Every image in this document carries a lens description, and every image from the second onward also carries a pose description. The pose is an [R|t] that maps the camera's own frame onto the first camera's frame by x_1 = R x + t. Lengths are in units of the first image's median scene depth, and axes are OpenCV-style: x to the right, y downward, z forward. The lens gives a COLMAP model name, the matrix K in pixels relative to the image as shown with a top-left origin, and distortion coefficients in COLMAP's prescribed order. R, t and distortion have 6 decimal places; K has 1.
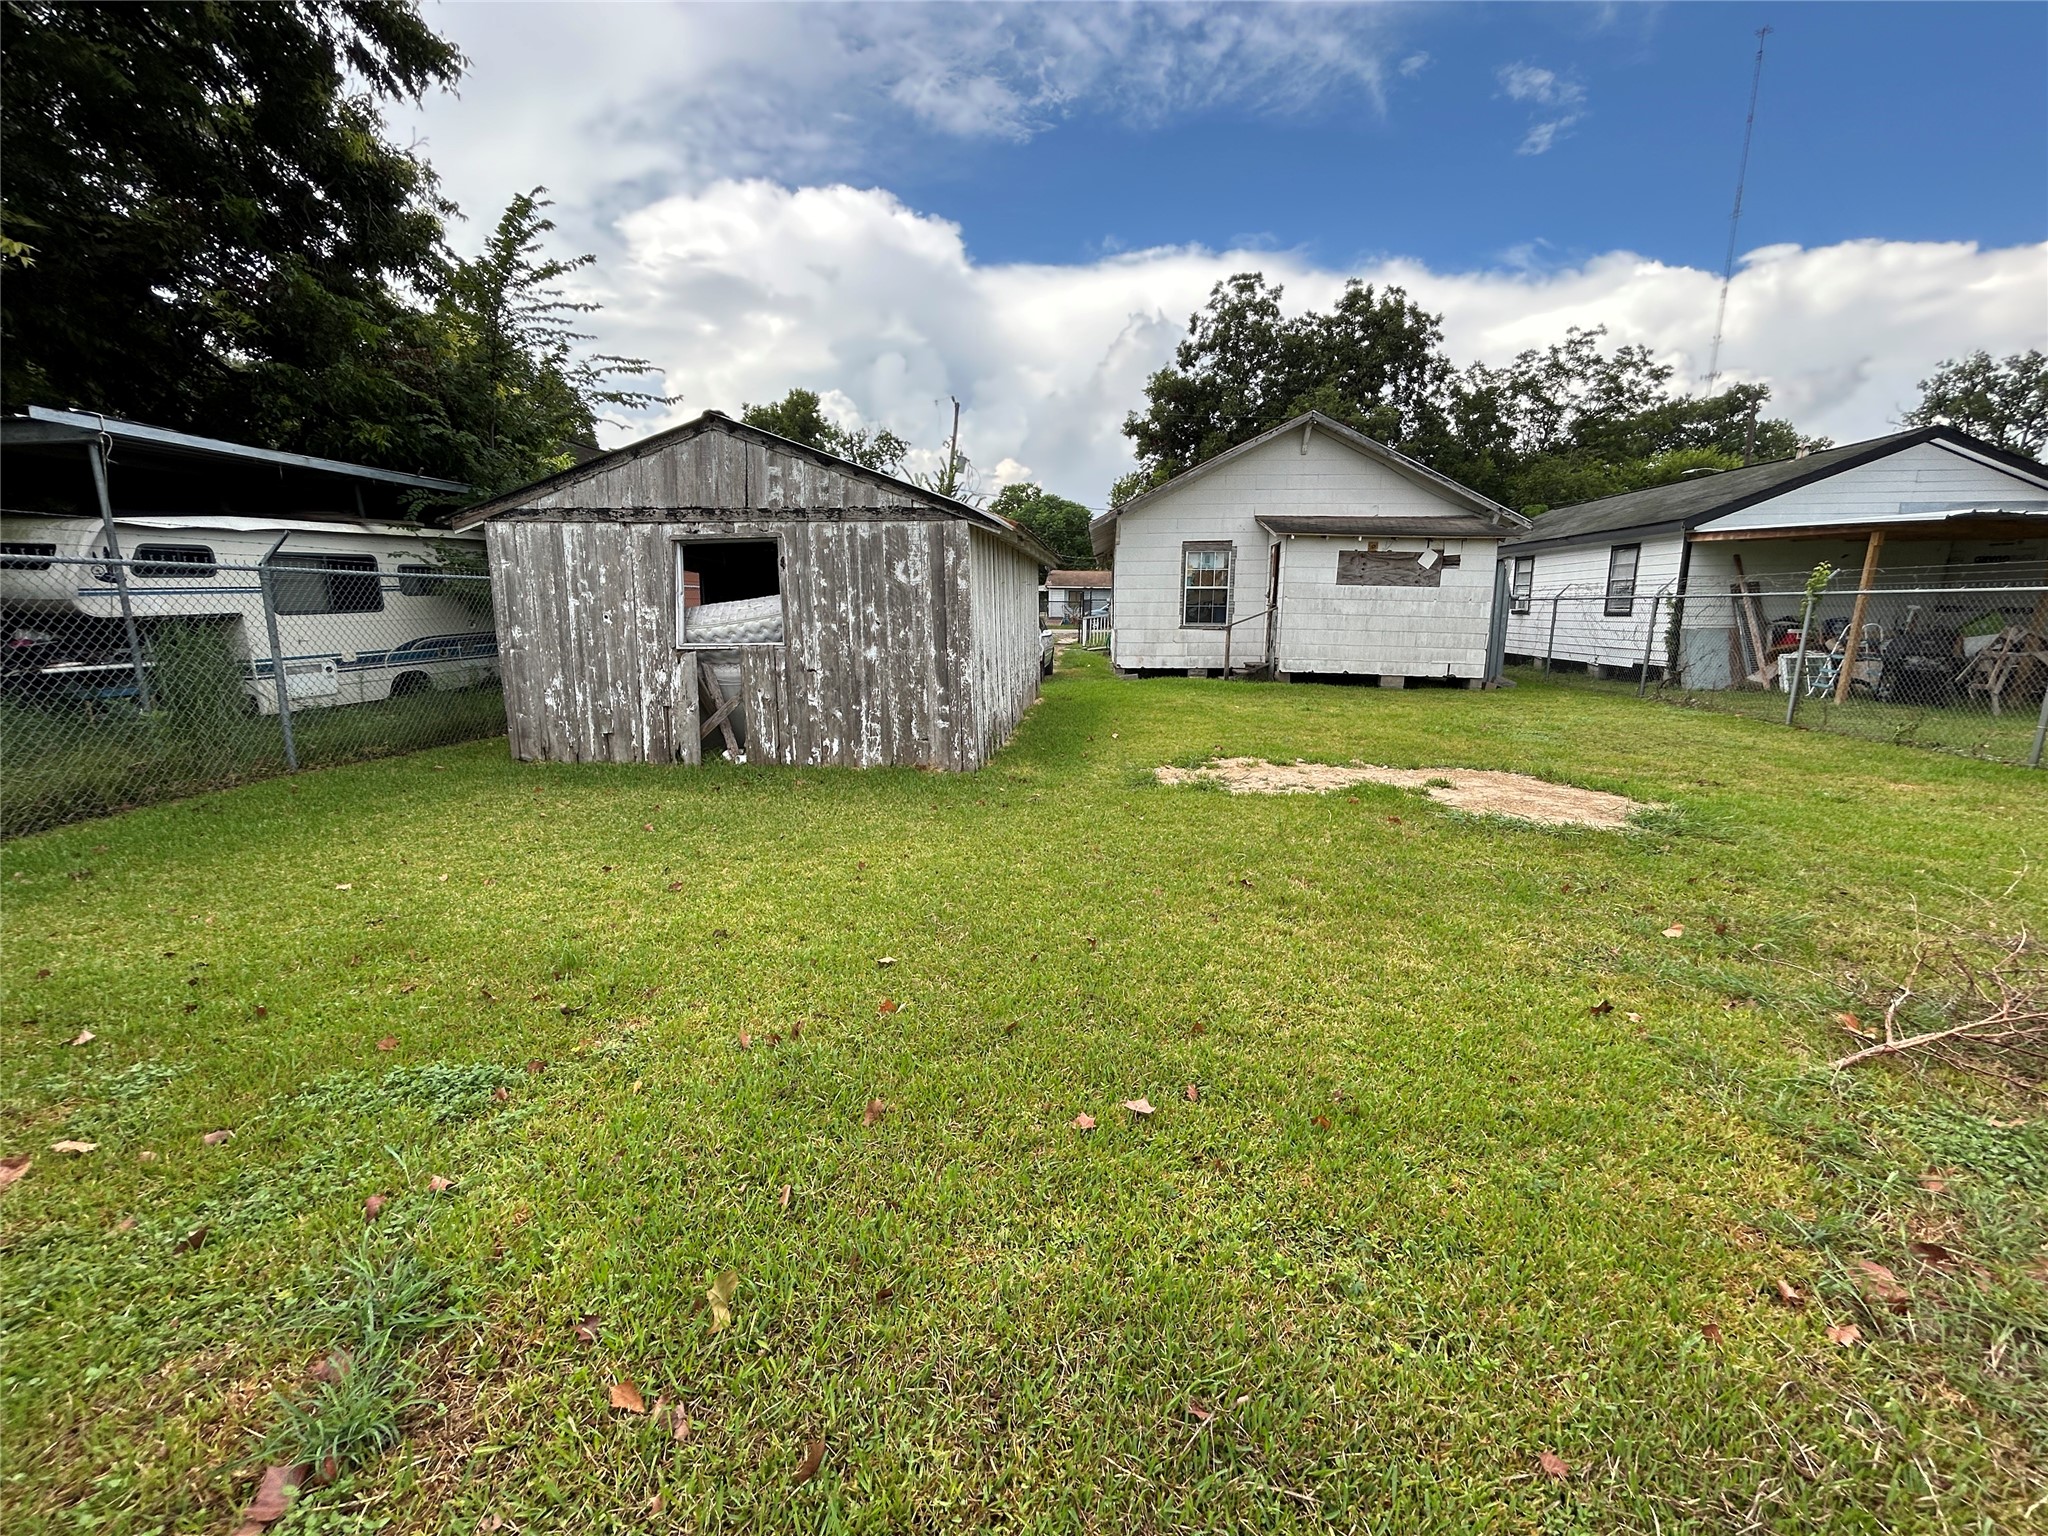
lens RADIAL K [[853.0, 0, 1024.0], [0, 853.0, 768.0], [0, 0, 1]] dist [-0.028286, 0.027295]
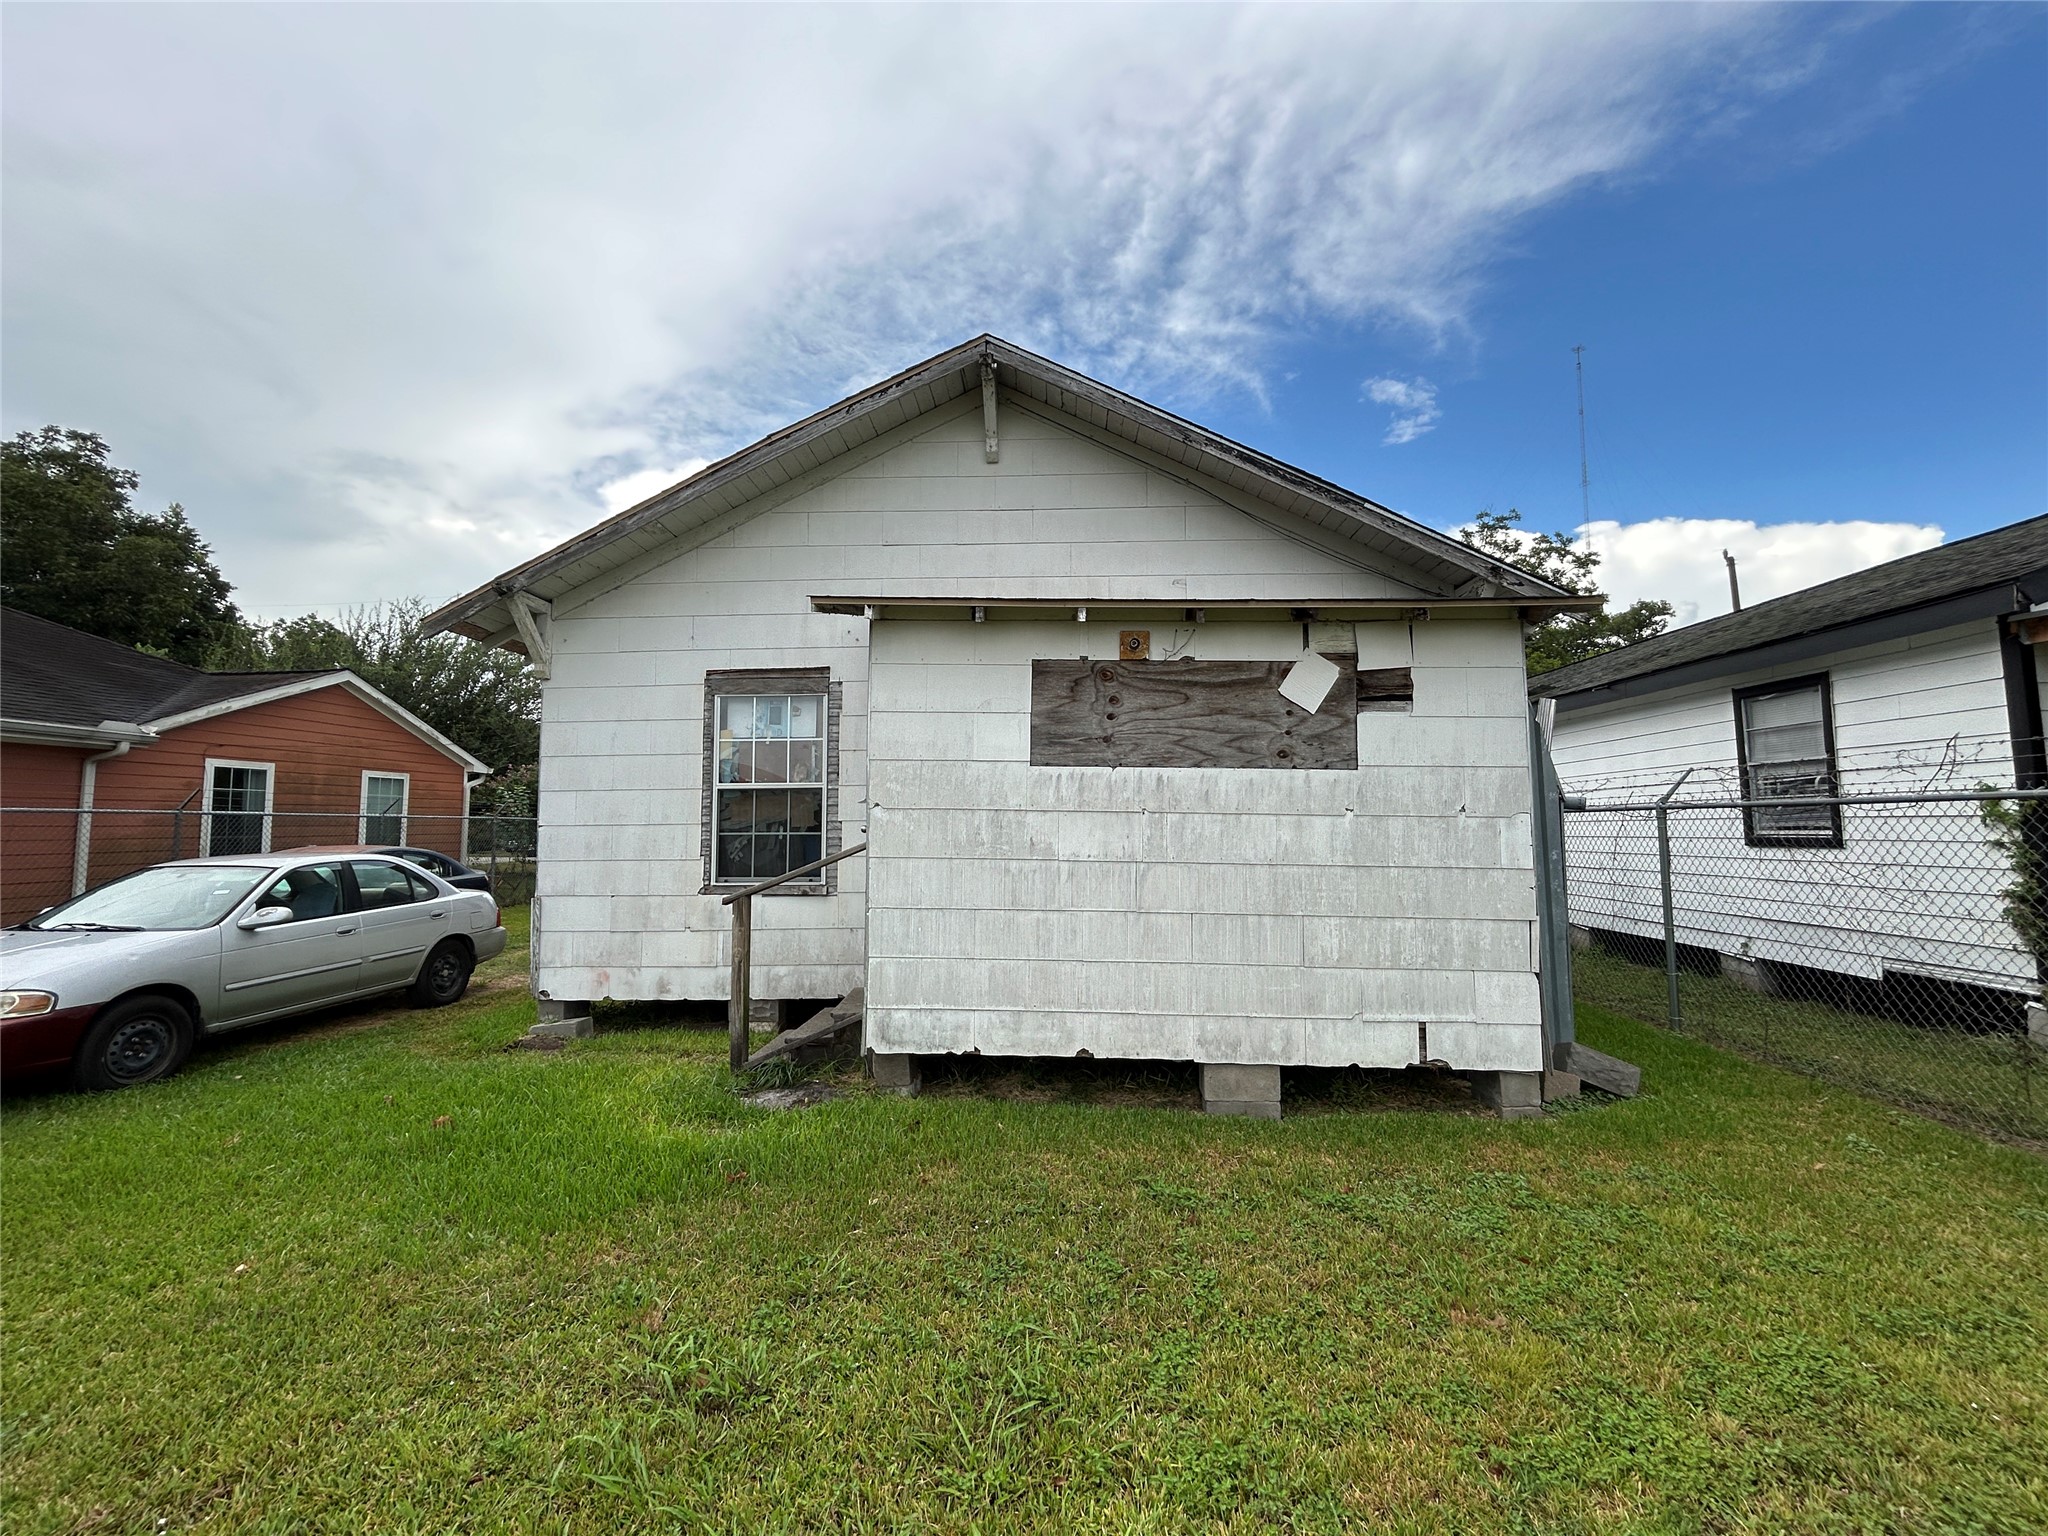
lens RADIAL K [[810.1, 0, 1024.0], [0, 810.1, 768.0], [0, 0, 1]] dist [0.000116, 0.000122]
pose [[0.998990, -0.006137, 0.044504, 0.307446], [0.017553, 0.965204, -0.260907, -0.119947], [-0.041354, 0.261424, 0.964338, 0.622861]]
